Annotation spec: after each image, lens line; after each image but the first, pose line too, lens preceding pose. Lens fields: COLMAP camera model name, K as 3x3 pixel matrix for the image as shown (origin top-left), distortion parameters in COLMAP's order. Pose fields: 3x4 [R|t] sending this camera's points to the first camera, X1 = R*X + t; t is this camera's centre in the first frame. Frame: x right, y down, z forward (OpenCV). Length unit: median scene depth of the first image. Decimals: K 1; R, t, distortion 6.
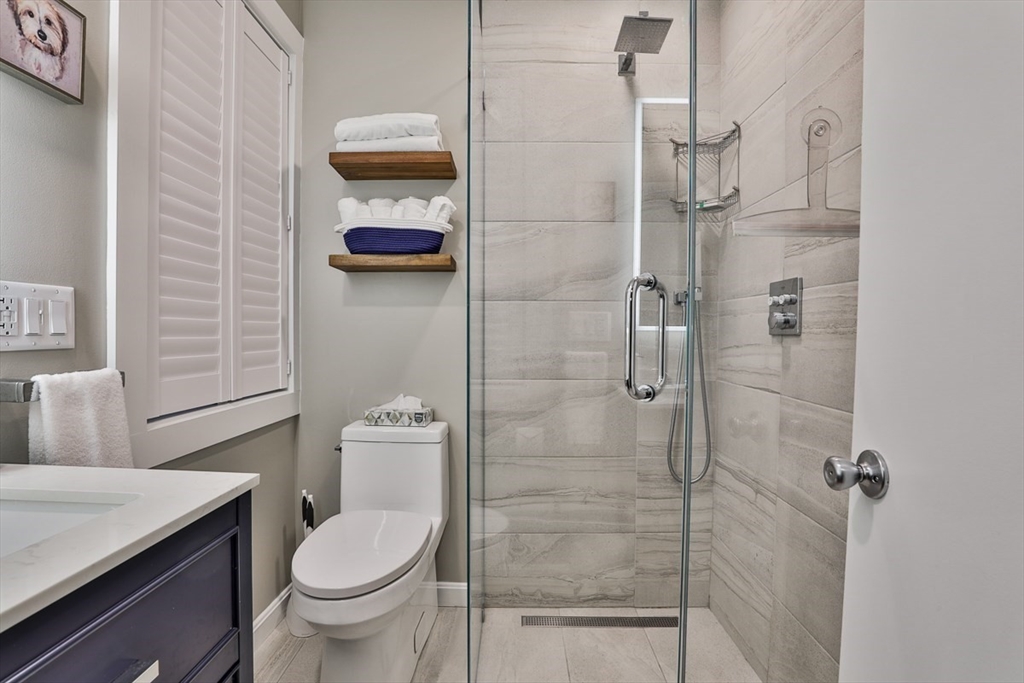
lens RADIAL K [[495.1, 0, 513.3], [0, 495.1, 338.8], [0, 0, 1]] dist [-0.045170, 0.011667]
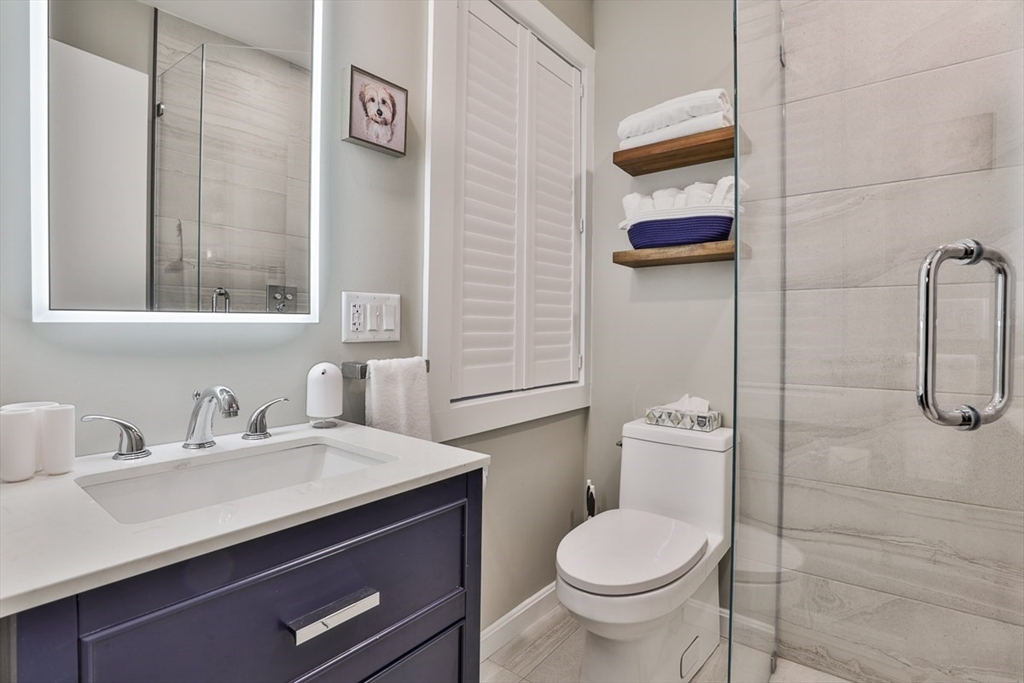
lens RADIAL K [[505.5, 0, 528.6], [0, 505.5, 324.7], [0, 0, 1]] dist [-0.048219, 0.014557]
pose [[0.796601, -0.006826, -0.604467, 0.122581], [-0.005254, 0.999820, -0.018214, -0.000613], [0.604483, 0.017685, 0.796422, 0.066194]]
